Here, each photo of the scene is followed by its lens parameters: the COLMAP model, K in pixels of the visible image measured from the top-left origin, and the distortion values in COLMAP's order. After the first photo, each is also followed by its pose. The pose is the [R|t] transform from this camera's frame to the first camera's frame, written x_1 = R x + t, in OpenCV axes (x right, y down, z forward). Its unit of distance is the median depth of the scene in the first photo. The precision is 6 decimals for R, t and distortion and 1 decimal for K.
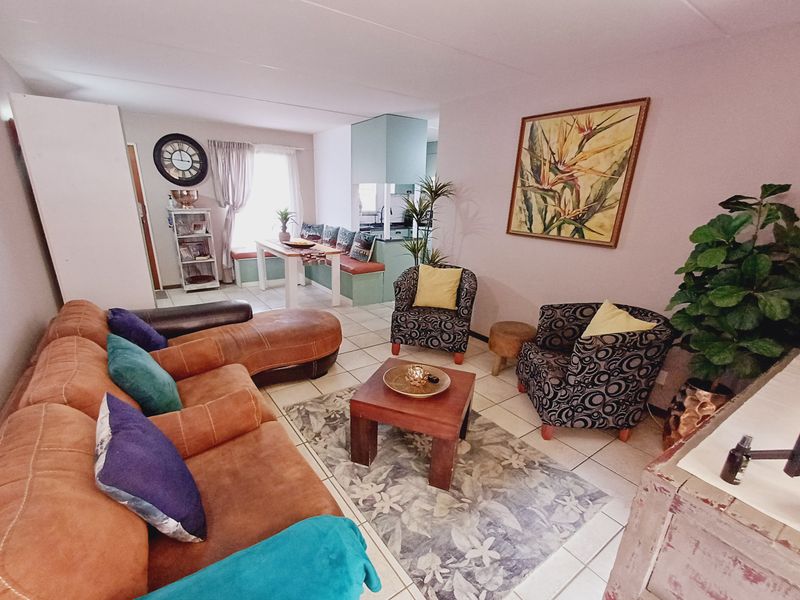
lens RADIAL K [[367.4, 0, 394.0], [0, 367.4, 325.8], [0, 0, 1]] dist [-0.007379, -0.002494]
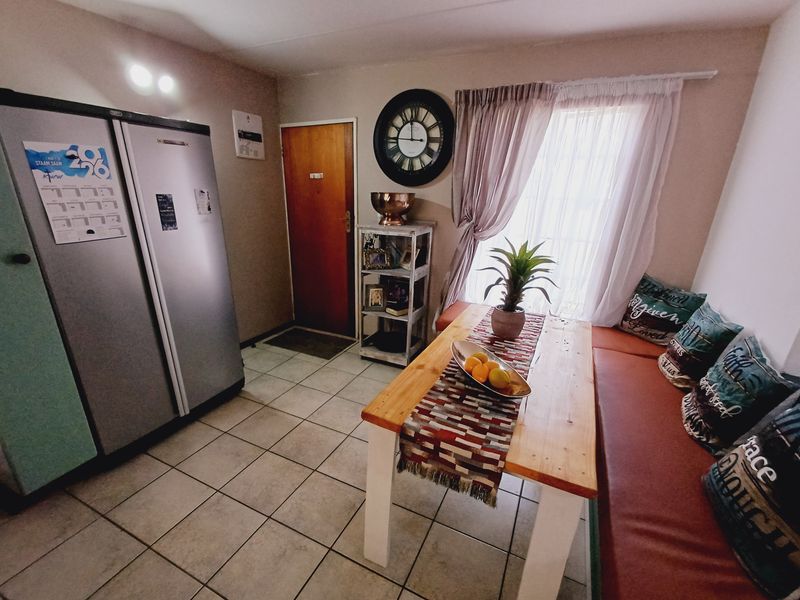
lens RADIAL K [[367.4, 0, 384.8], [0, 367.4, 326.2], [0, 0, 1]] dist [-0.007379, -0.002494]
pose [[0.474701, 0.297181, -0.828458, -0.053822], [-0.308737, 0.937686, 0.159459, -0.264373], [0.824221, 0.180080, 0.536871, 0.724150]]
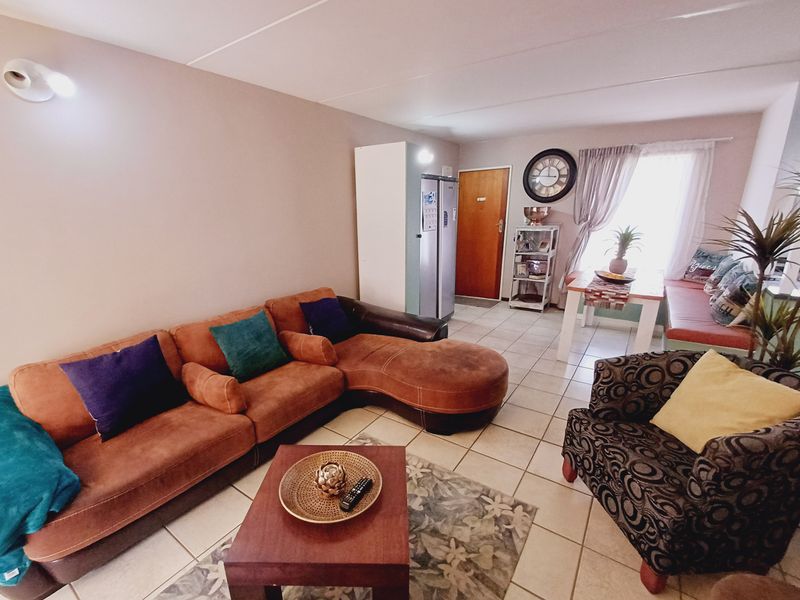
lens RADIAL K [[367.4, 0, 380.1], [0, 367.4, 325.6], [0, 0, 1]] dist [-0.007379, -0.002494]
pose [[0.326149, 0.260441, -0.908734, 0.256679], [-0.294987, 0.941337, 0.163913, -0.109874], [0.898114, 0.214605, 0.383843, 0.317767]]
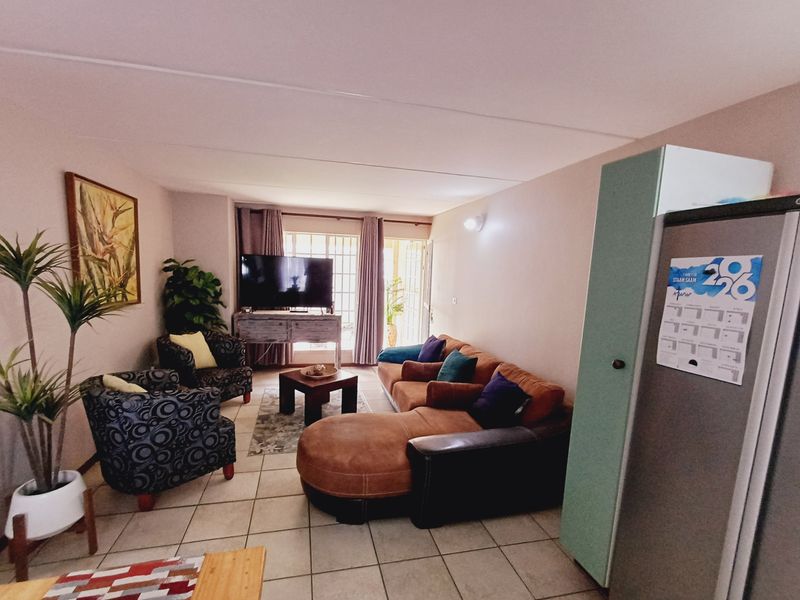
lens RADIAL K [[367.4, 0, 385.6], [0, 367.4, 323.5], [0, 0, 1]] dist [-0.007379, -0.002494]
pose [[-0.924814, -0.115530, 0.362453, -0.365711], [0.067230, 0.888140, 0.454629, -0.361008], [-0.374433, 0.444815, -0.813597, 0.936164]]
